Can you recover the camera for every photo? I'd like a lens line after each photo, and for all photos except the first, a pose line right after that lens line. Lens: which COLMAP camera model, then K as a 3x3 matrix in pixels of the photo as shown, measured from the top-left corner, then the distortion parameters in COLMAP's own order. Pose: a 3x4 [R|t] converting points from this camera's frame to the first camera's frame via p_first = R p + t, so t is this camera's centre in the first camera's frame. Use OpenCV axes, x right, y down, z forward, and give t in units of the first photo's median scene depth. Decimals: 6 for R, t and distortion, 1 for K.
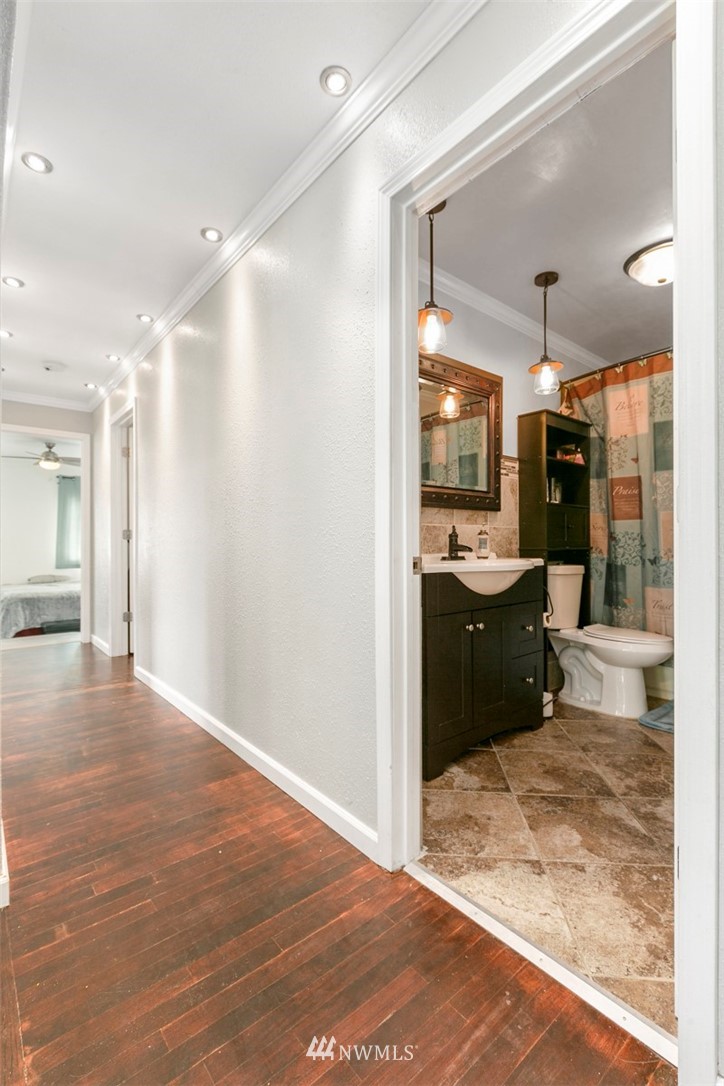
lens RADIAL K [[487.4, 0, 365.7], [0, 487.4, 541.3], [0, 0, 1]] dist [-0.001951, -0.000208]
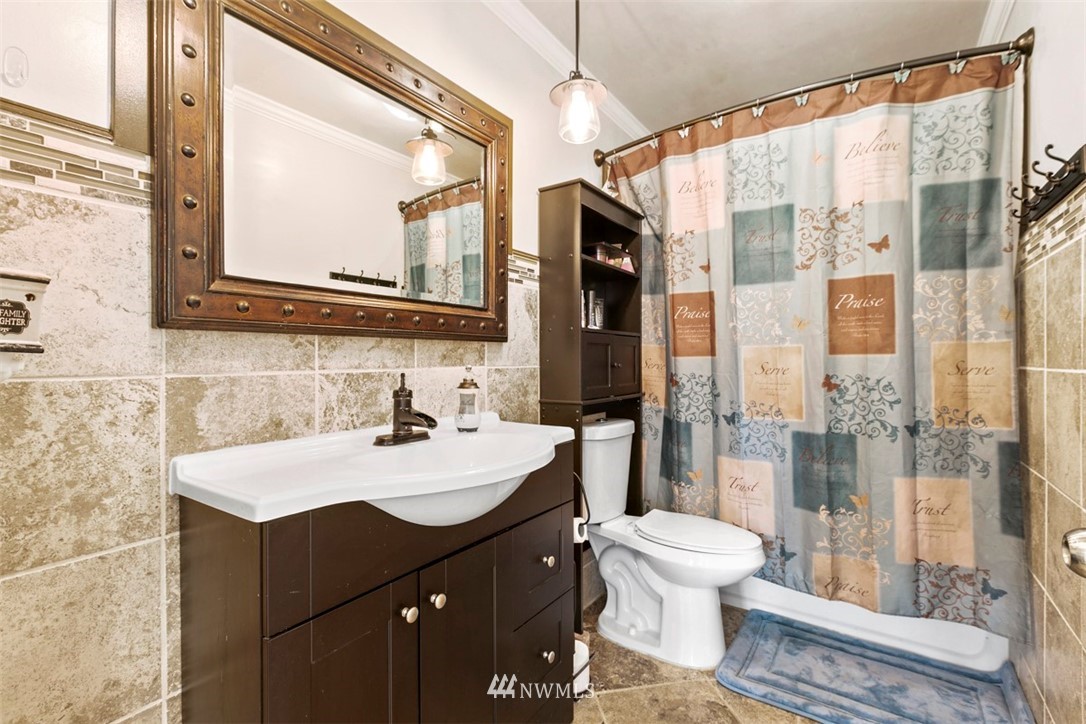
lens RADIAL K [[487.4, 0, 548.9], [0, 487.4, 353.9], [0, 0, 1]] dist [-0.001951, -0.000208]
pose [[0.962847, 0.004681, 0.270006, 0.160916], [-0.002557, 0.999963, -0.008217, -0.041241], [-0.270034, 0.007221, 0.962824, 0.404457]]
